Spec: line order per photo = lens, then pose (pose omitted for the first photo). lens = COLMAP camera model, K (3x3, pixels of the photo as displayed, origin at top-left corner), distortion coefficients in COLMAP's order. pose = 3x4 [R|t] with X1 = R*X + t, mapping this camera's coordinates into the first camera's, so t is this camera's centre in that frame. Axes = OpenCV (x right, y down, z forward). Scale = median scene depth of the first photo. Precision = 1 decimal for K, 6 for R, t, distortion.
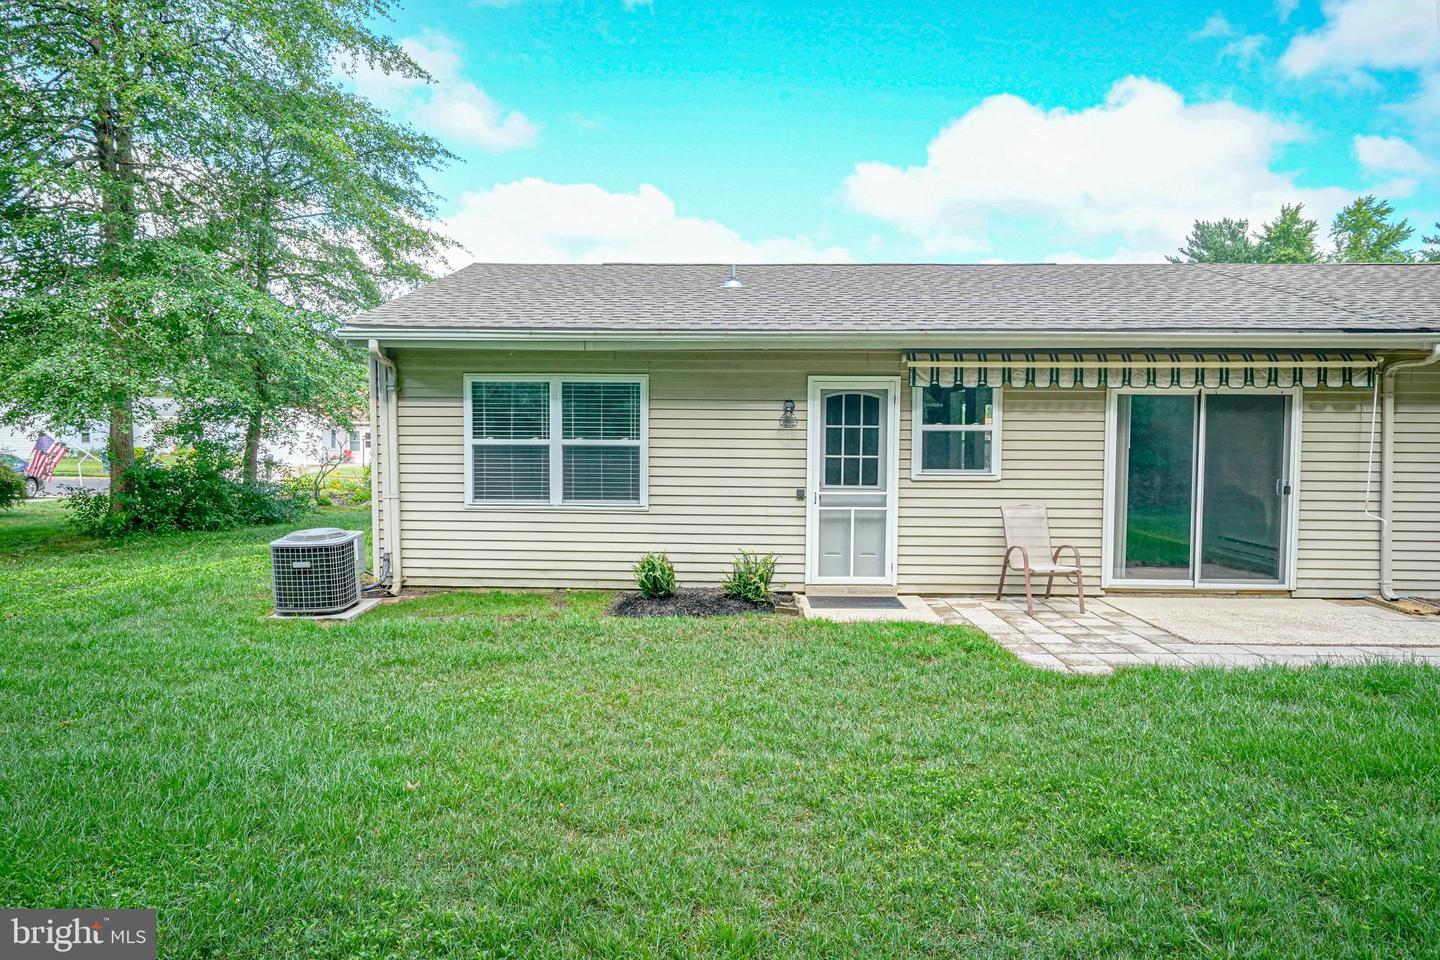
lens RADIAL K [[871.4, 0, 720.0], [0, 871.4, 480.0], [0, 0, 1]] dist [0.005311, 0.002316]
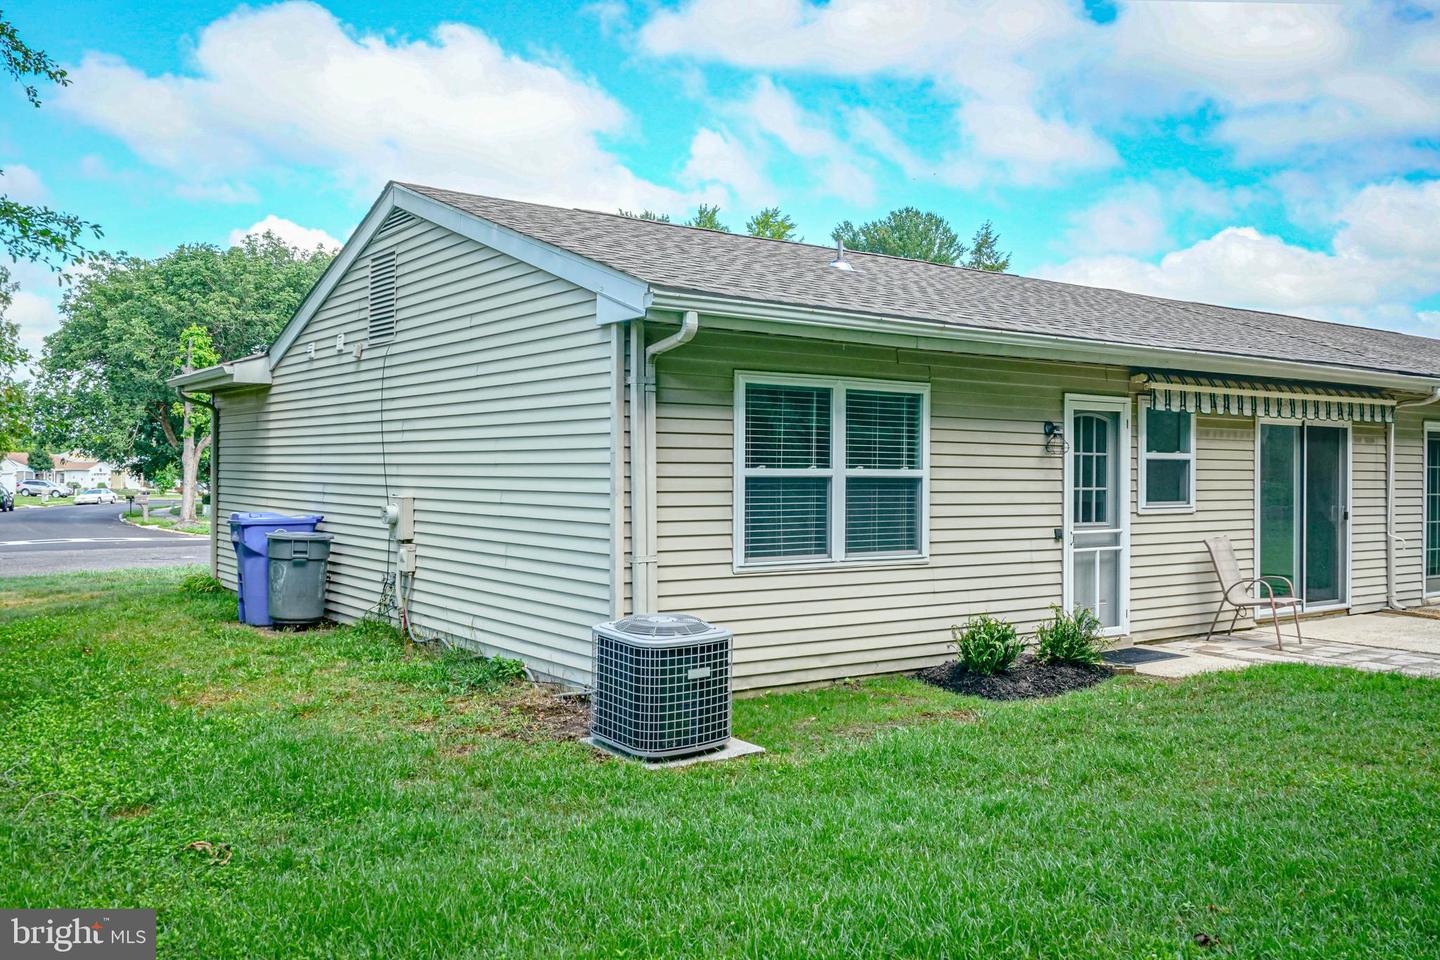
lens RADIAL K [[1223.3, 0, 720.0], [0, 1223.3, 480.0], [0, 0, 1]] dist [0.016946, -0.004192]
pose [[0.787421, -0.005718, 0.616388, -0.886460], [0.030470, 0.999096, -0.029657, -0.010805], [-0.615661, 0.042133, 0.786884, 0.276013]]
